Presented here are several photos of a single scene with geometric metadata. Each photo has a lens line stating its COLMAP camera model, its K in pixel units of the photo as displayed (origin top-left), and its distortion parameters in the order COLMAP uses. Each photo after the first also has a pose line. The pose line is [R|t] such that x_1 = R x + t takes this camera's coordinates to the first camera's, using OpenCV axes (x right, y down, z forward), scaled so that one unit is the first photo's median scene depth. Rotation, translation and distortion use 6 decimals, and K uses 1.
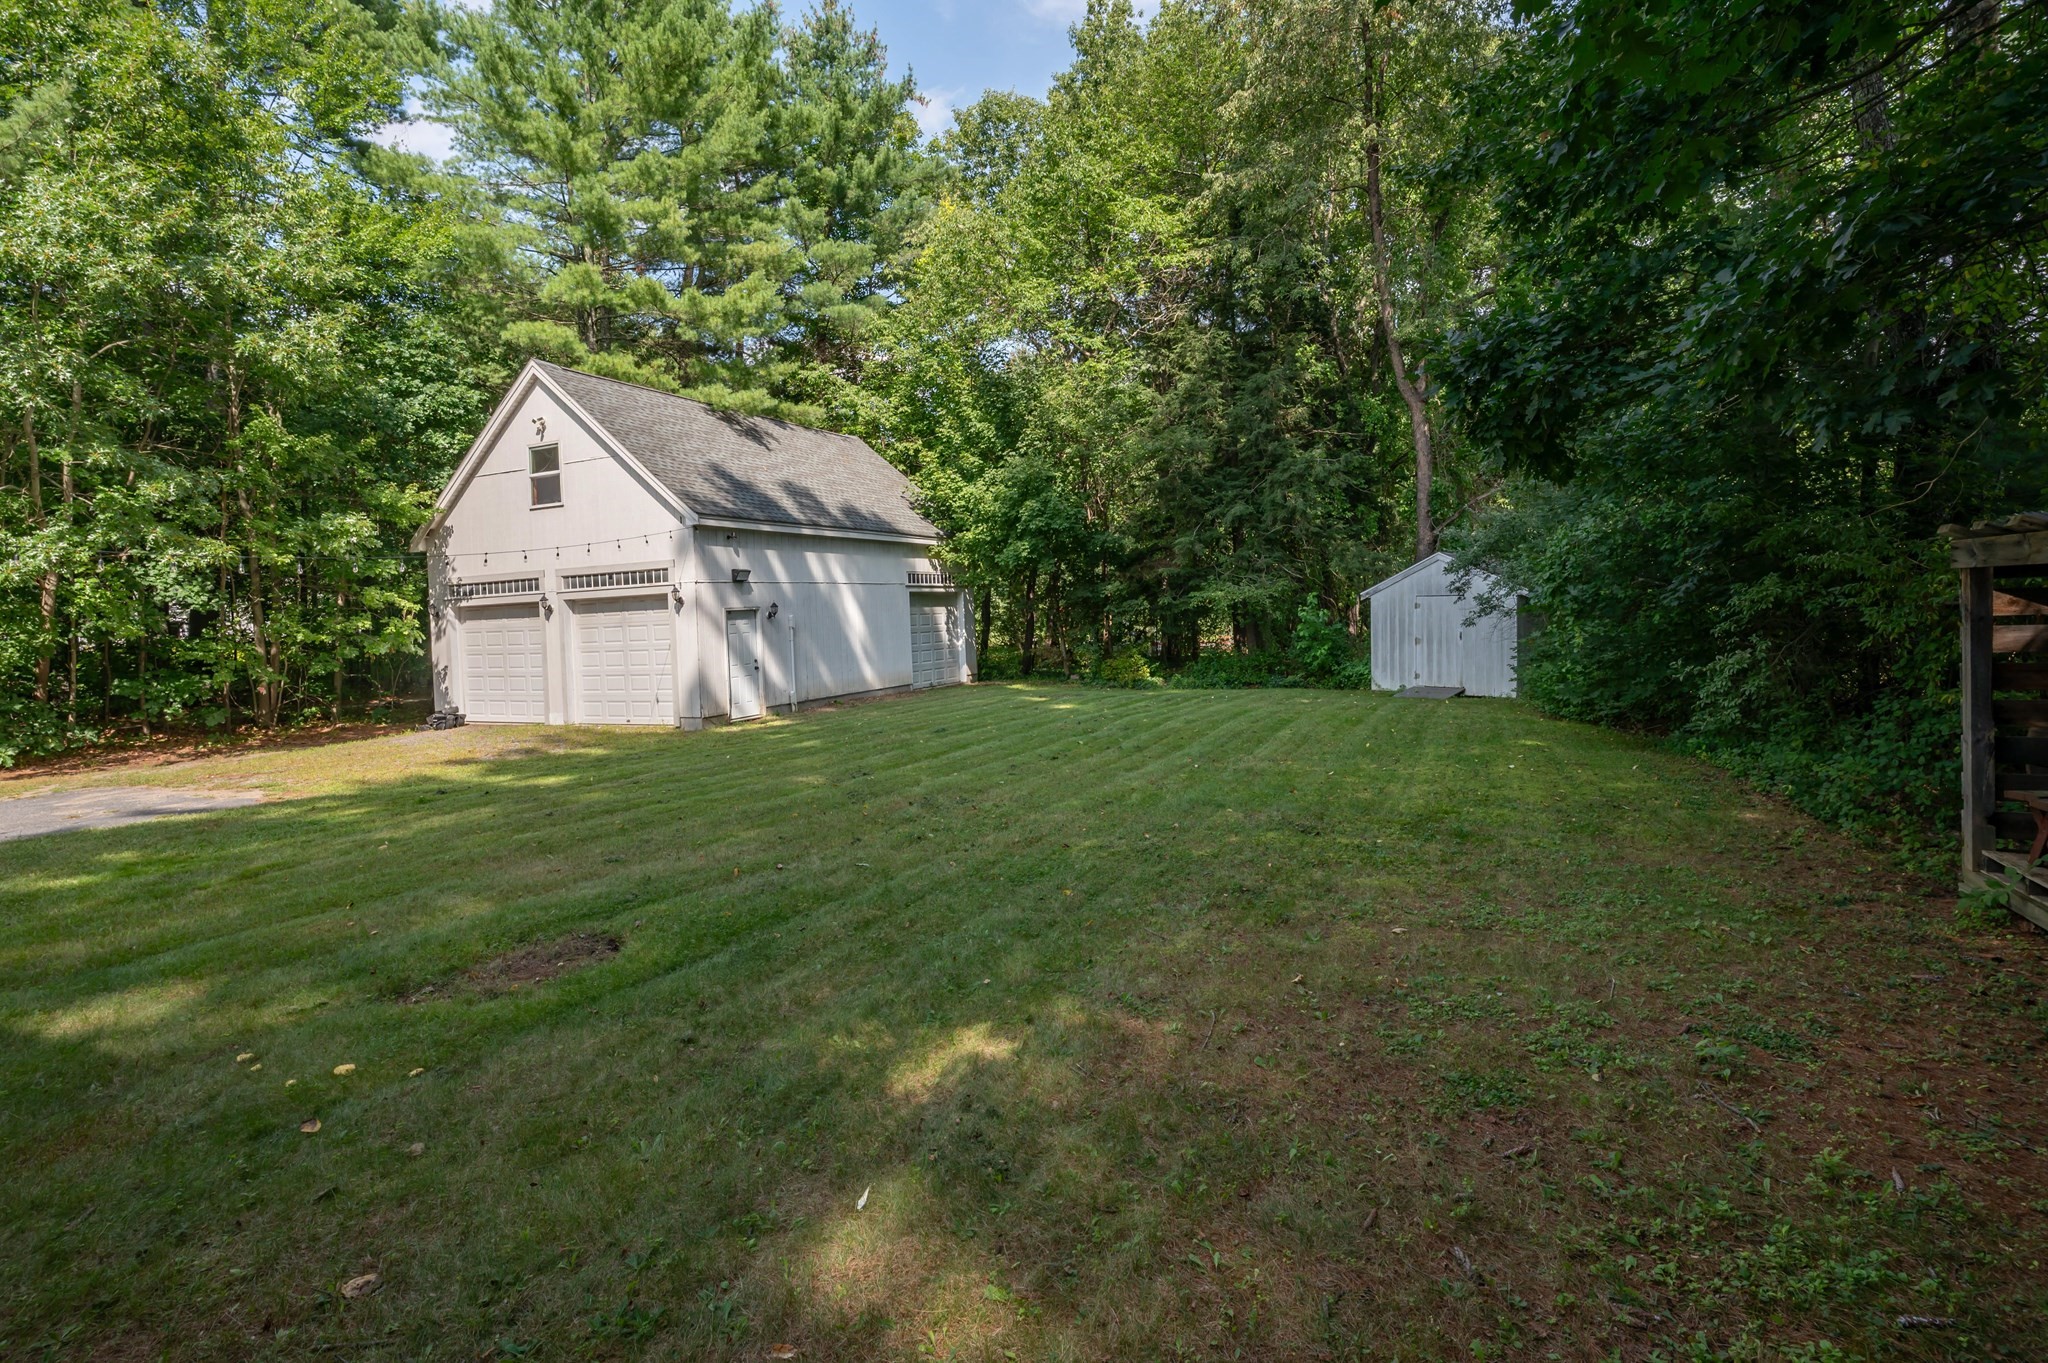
lens RADIAL K [[1011.4, 0, 1024.0], [0, 1011.4, 681.5], [0, 0, 1]] dist [0.000053, 0.000003]
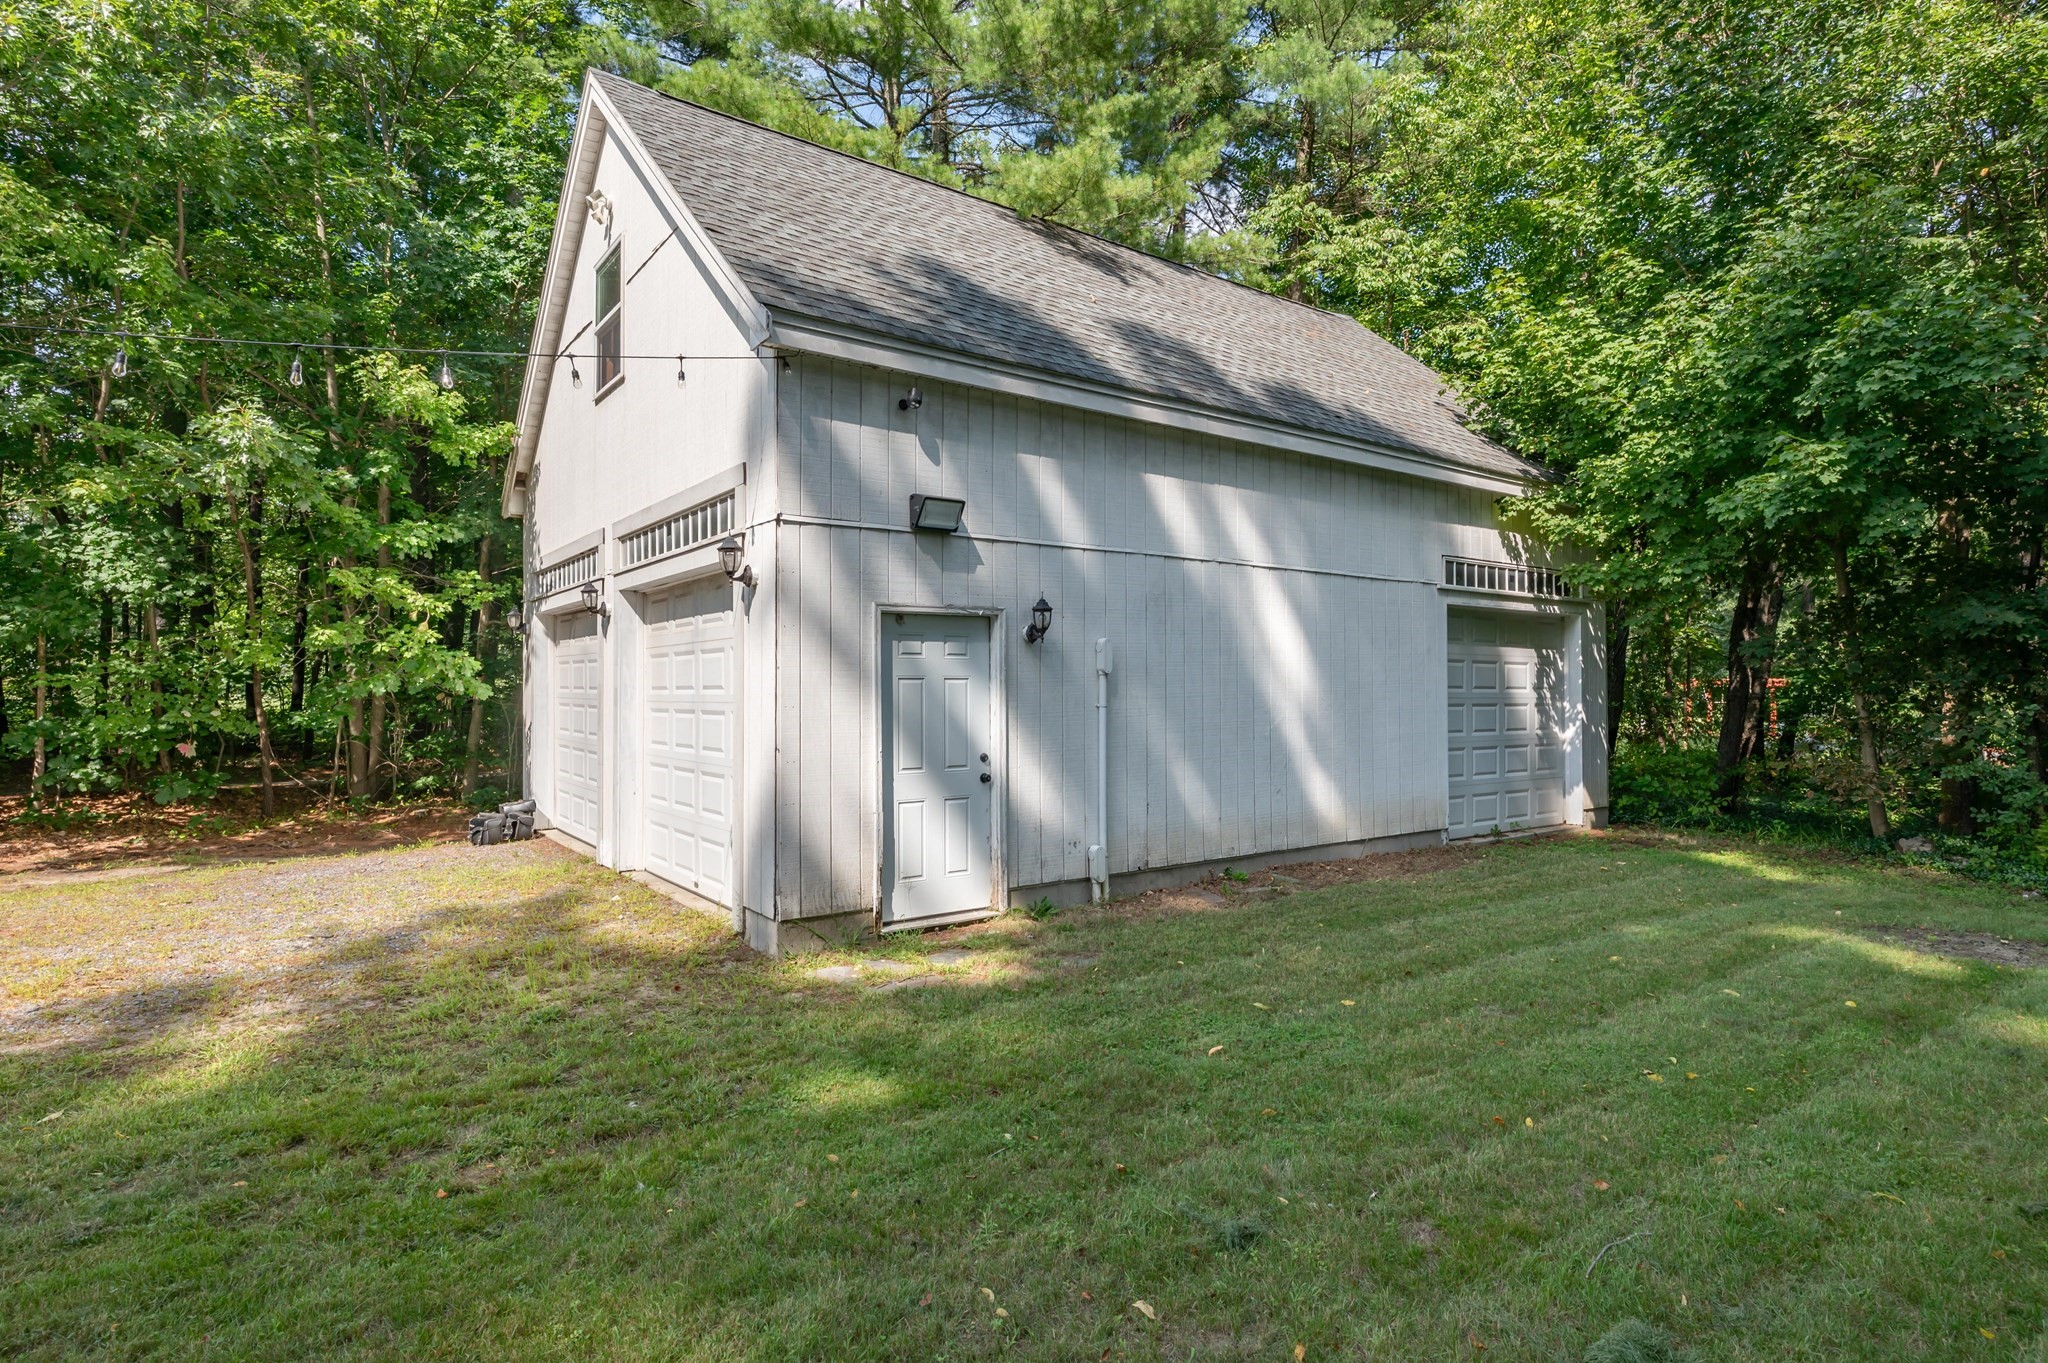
lens RADIAL K [[1059.6, 0, 1027.8], [0, 1059.6, 633.6], [0, 0, 1]] dist [0.027528, -0.000446]
pose [[0.881377, 0.015399, -0.472162, -0.066683], [-0.068697, 0.993022, -0.095850, -0.026927], [0.467392, 0.116916, 0.876285, 0.616744]]
